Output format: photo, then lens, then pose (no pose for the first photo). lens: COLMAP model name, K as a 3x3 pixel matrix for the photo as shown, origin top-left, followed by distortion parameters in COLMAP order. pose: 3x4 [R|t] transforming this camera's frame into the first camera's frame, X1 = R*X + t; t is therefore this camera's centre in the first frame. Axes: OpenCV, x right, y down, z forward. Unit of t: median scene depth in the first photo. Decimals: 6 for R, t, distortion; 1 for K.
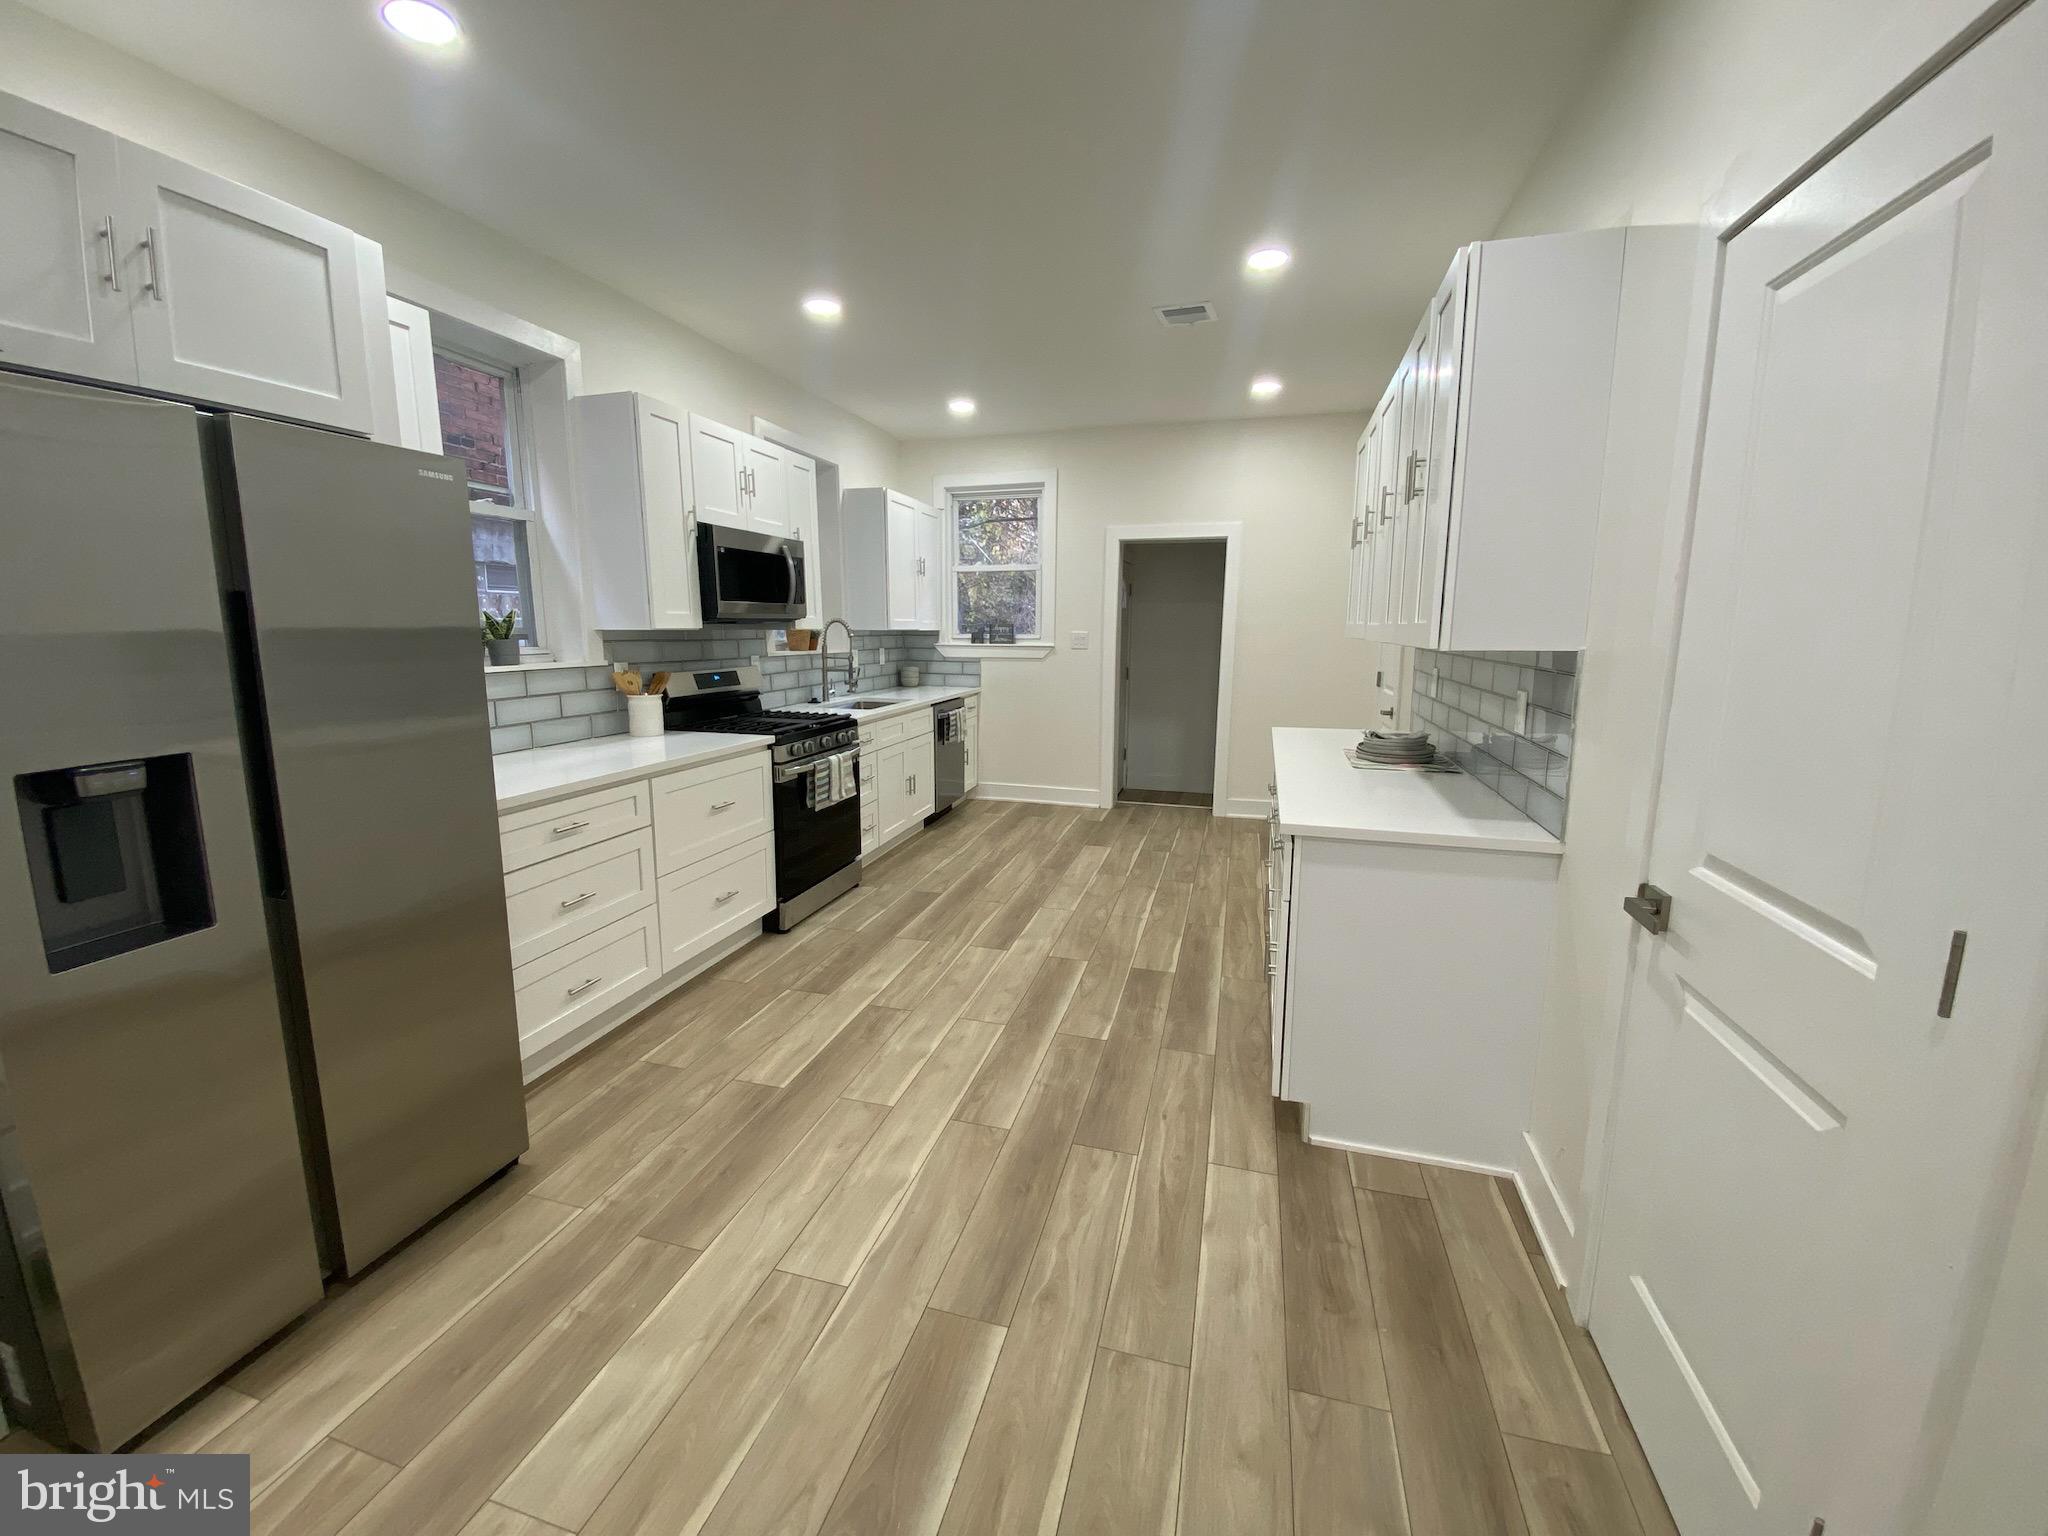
lens RADIAL K [[805.0, 0, 1013.7], [0, 805.0, 768.8], [0, 0, 1]] dist [0.023575, -0.033069]
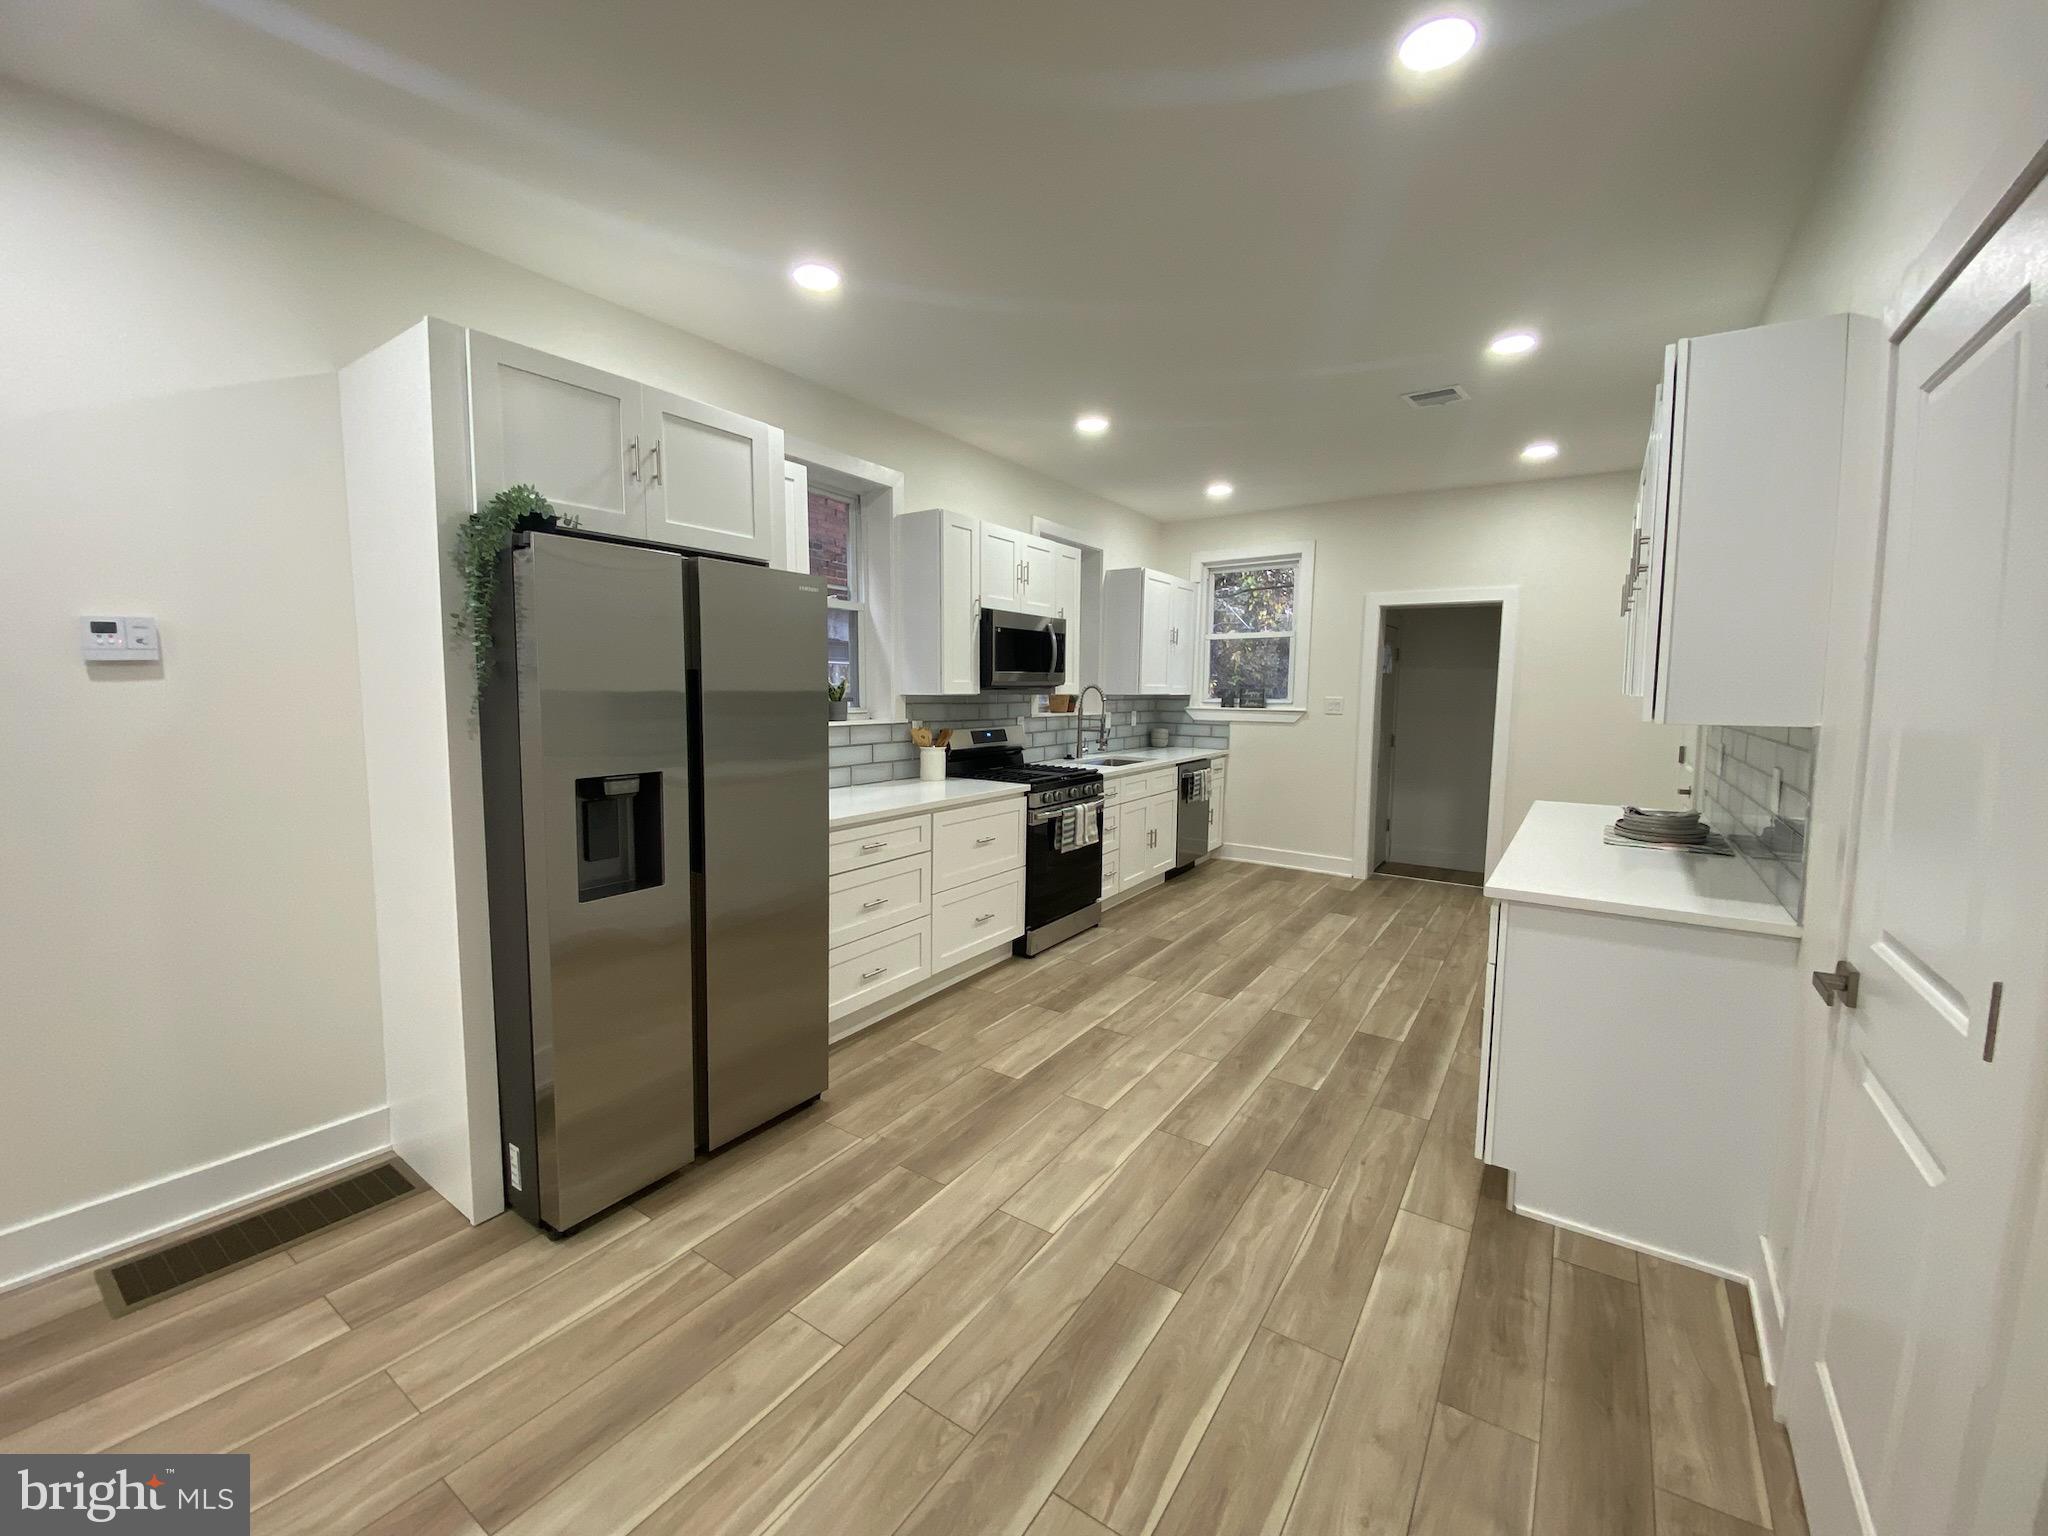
lens RADIAL K [[828.1, 0, 1019.1], [0, 828.1, 759.4], [0, 0, 1]] dist [0.061459, -0.047184]
pose [[0.949708, 0.033441, -0.311345, 0.073513], [-0.060711, 0.995079, -0.078311, 0.020962], [0.307194, 0.093274, 0.947065, -0.180470]]
